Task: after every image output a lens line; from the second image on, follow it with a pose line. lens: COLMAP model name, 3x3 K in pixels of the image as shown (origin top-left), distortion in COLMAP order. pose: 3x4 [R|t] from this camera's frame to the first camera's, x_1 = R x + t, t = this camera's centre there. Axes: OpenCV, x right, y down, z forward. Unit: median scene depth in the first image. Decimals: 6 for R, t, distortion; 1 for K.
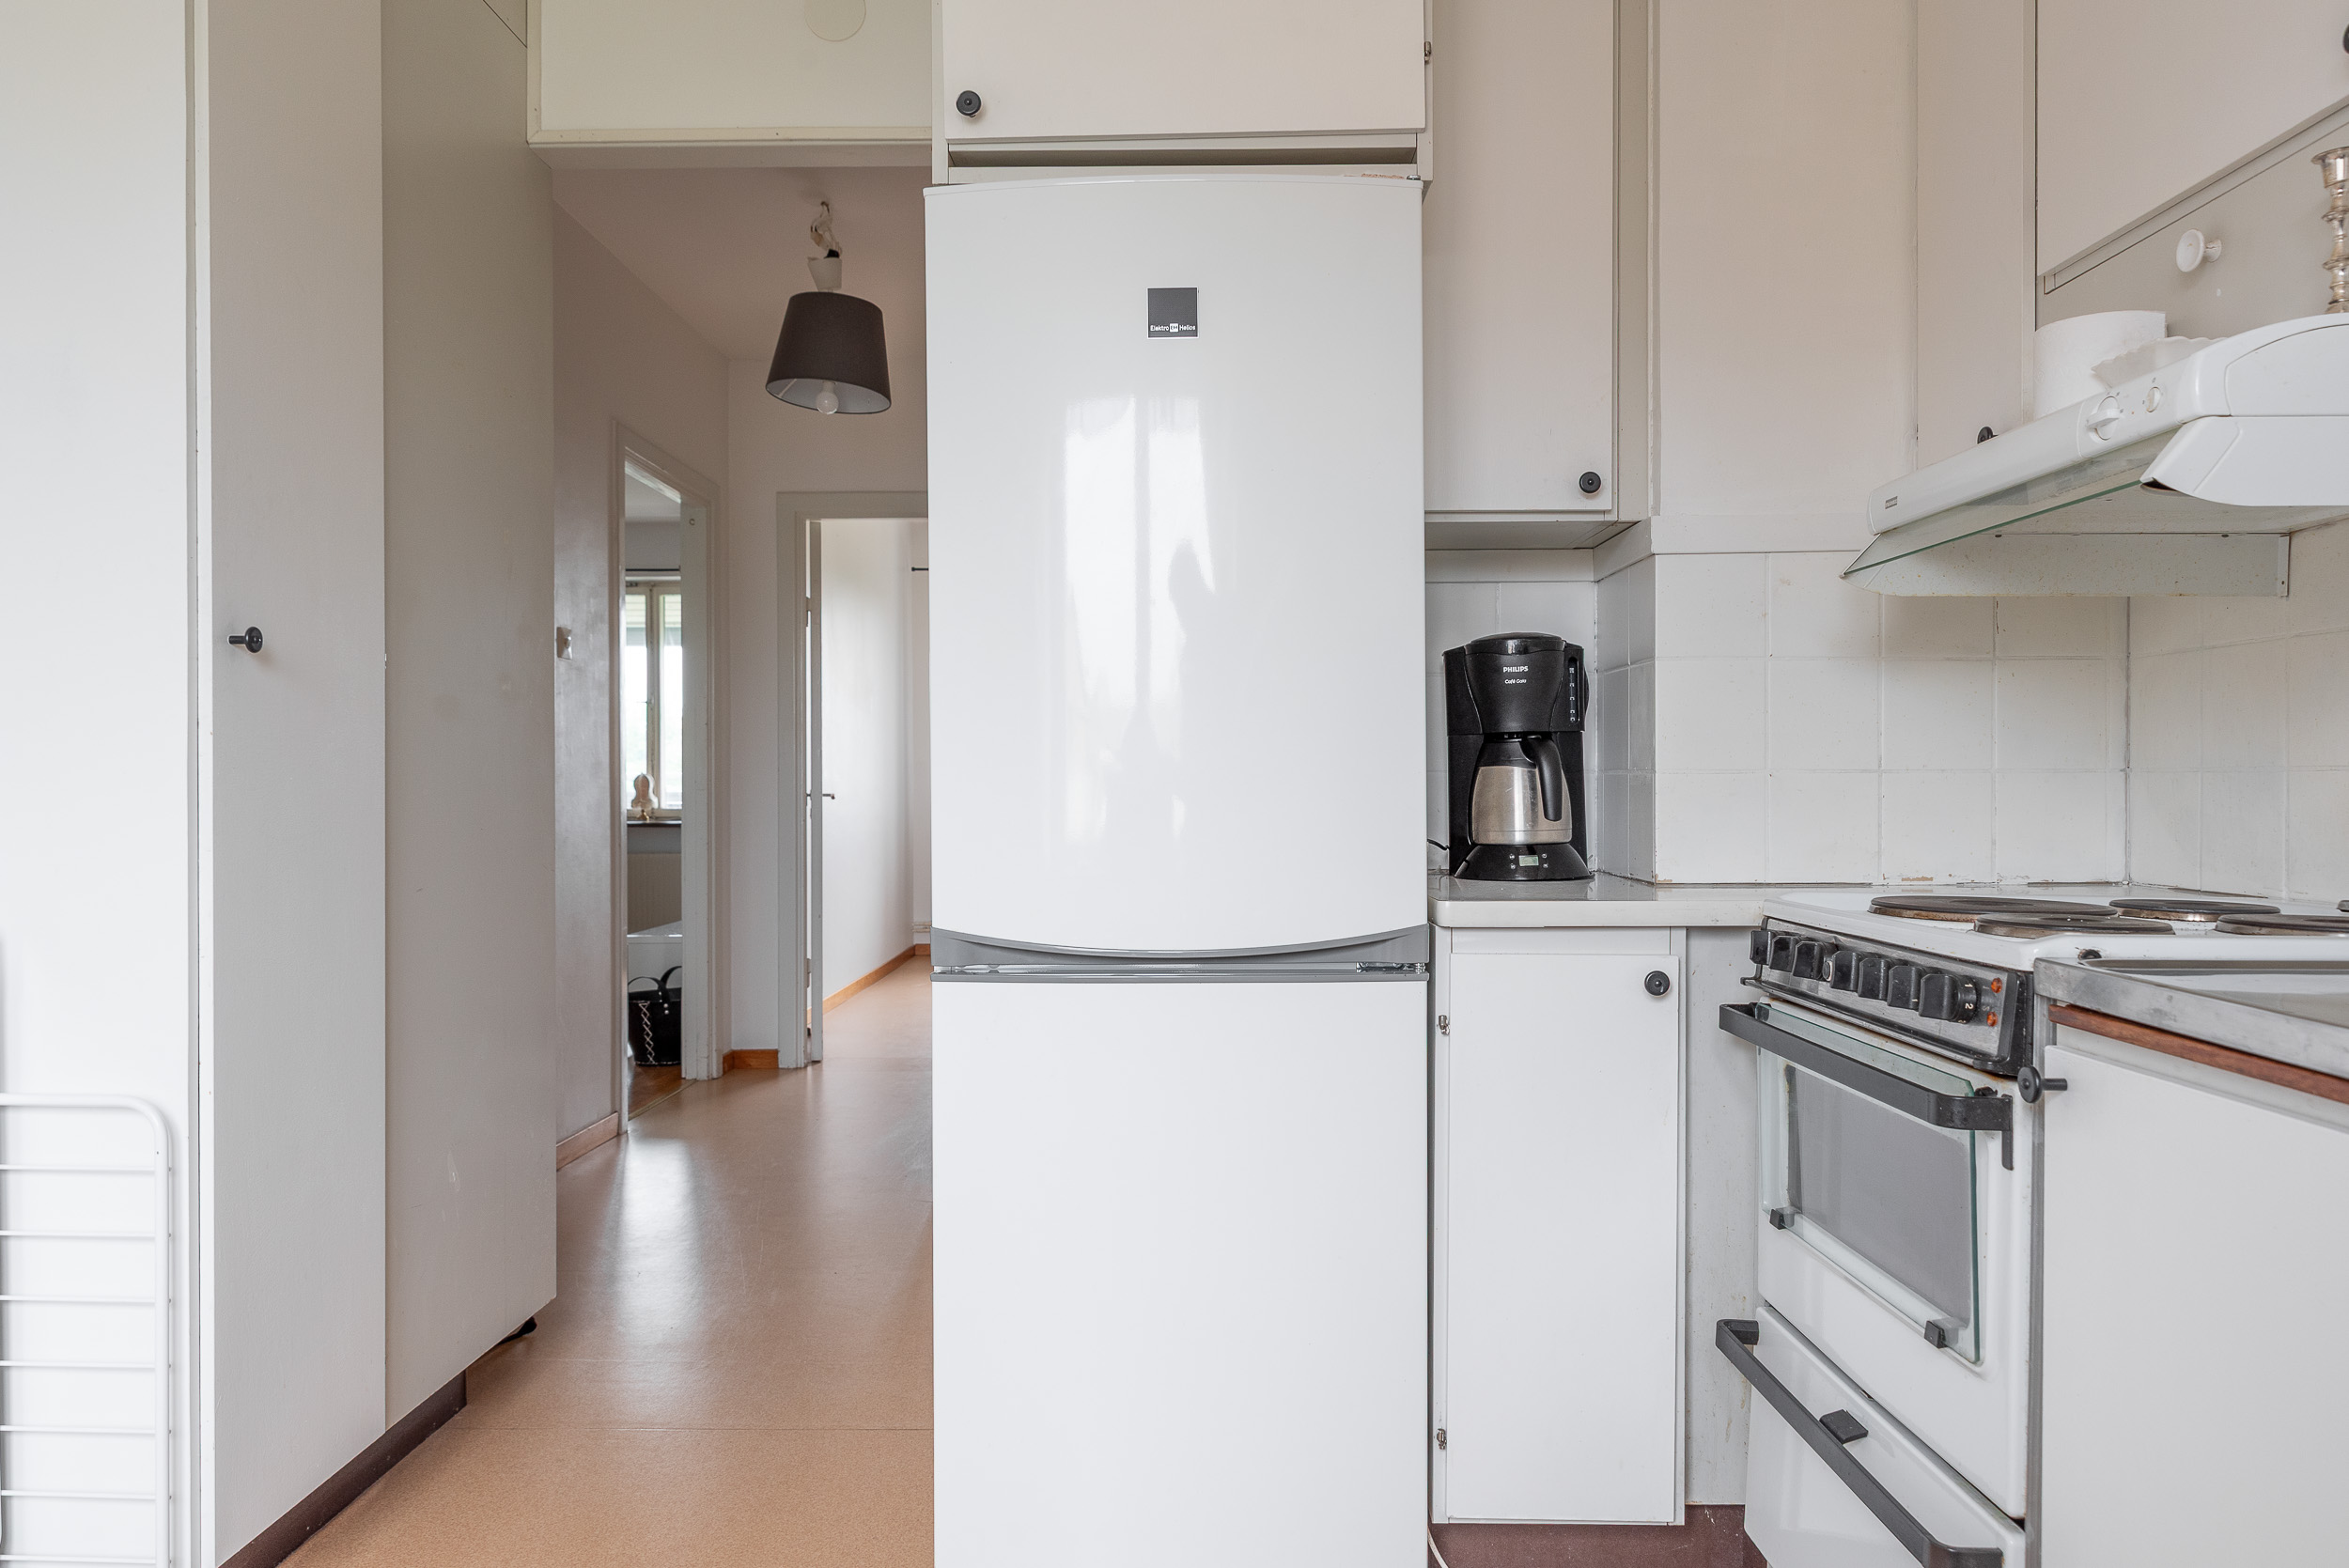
lens RADIAL K [[1635.6, 0, 1174.5], [0, 1635.6, 784.0], [0, 0, 1]] dist [-0.006457, -0.004878]
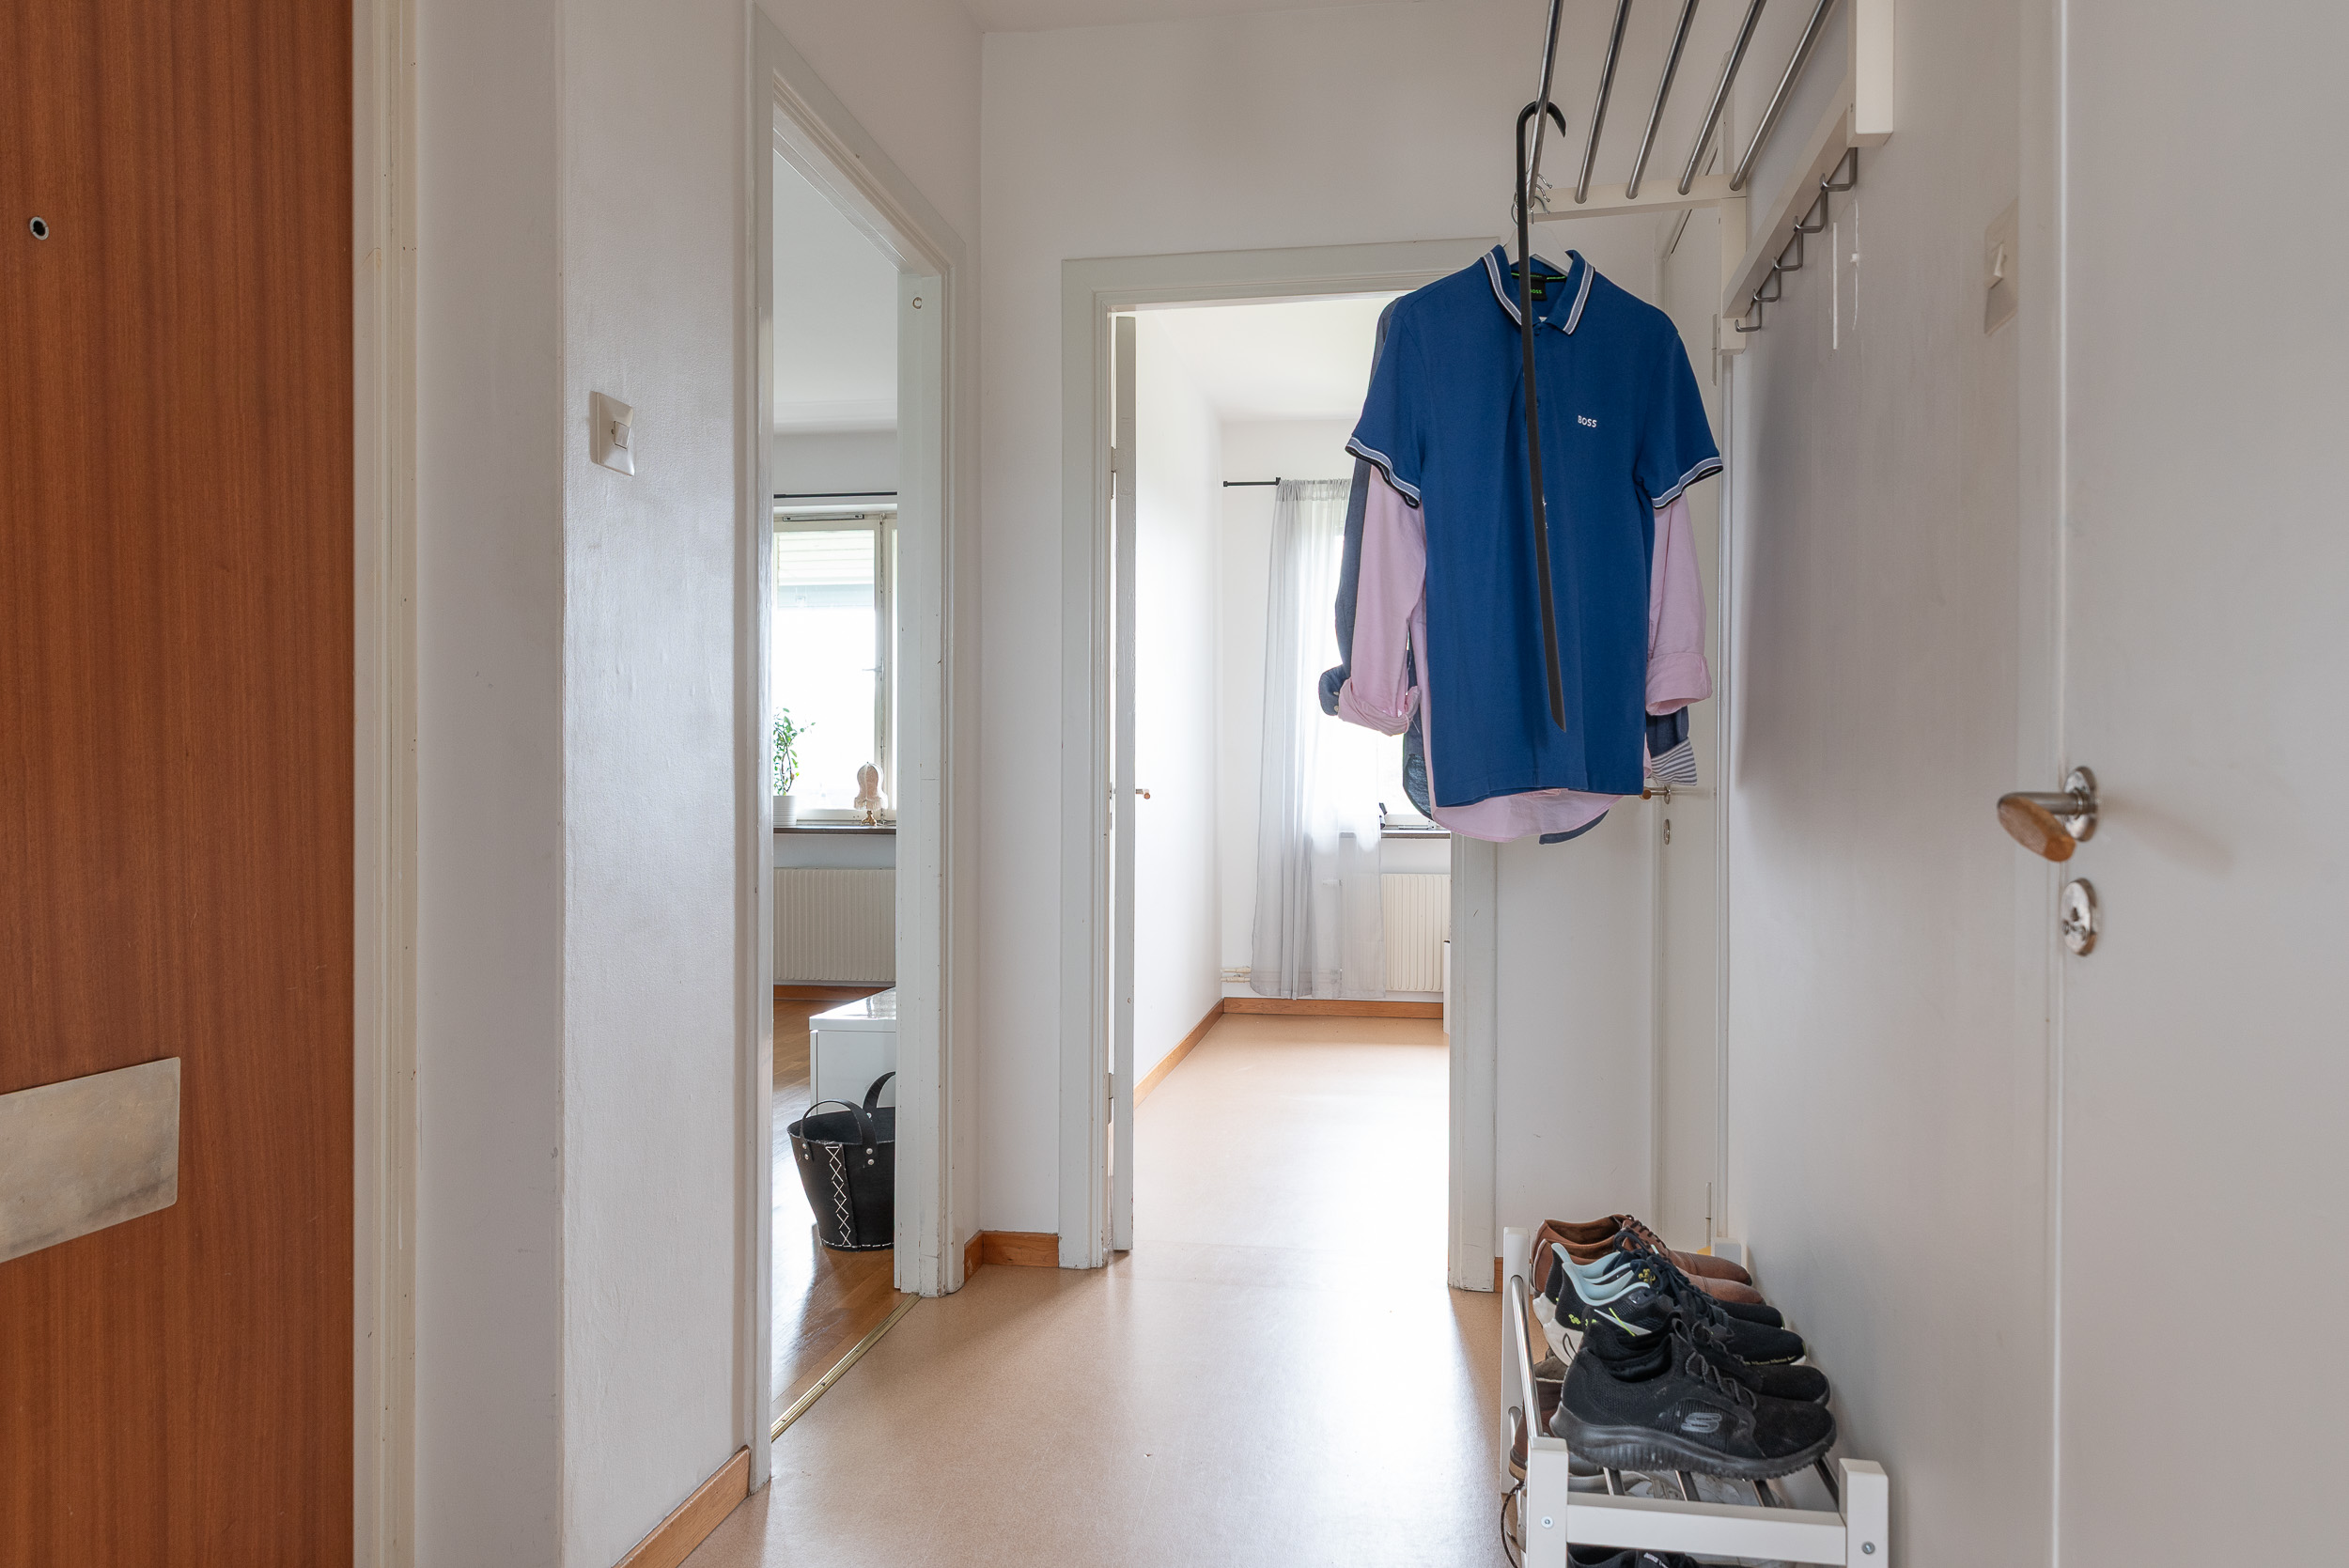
lens RADIAL K [[1635.6, 0, 1174.5], [0, 1635.6, 784.0], [0, 0, 1]] dist [-0.006457, -0.004878]
pose [[0.989110, 0.006212, -0.147050, -0.119085], [-0.006356, 0.999980, -0.000512, 0.004563], [0.147044, 0.001442, 0.989129, 0.438523]]
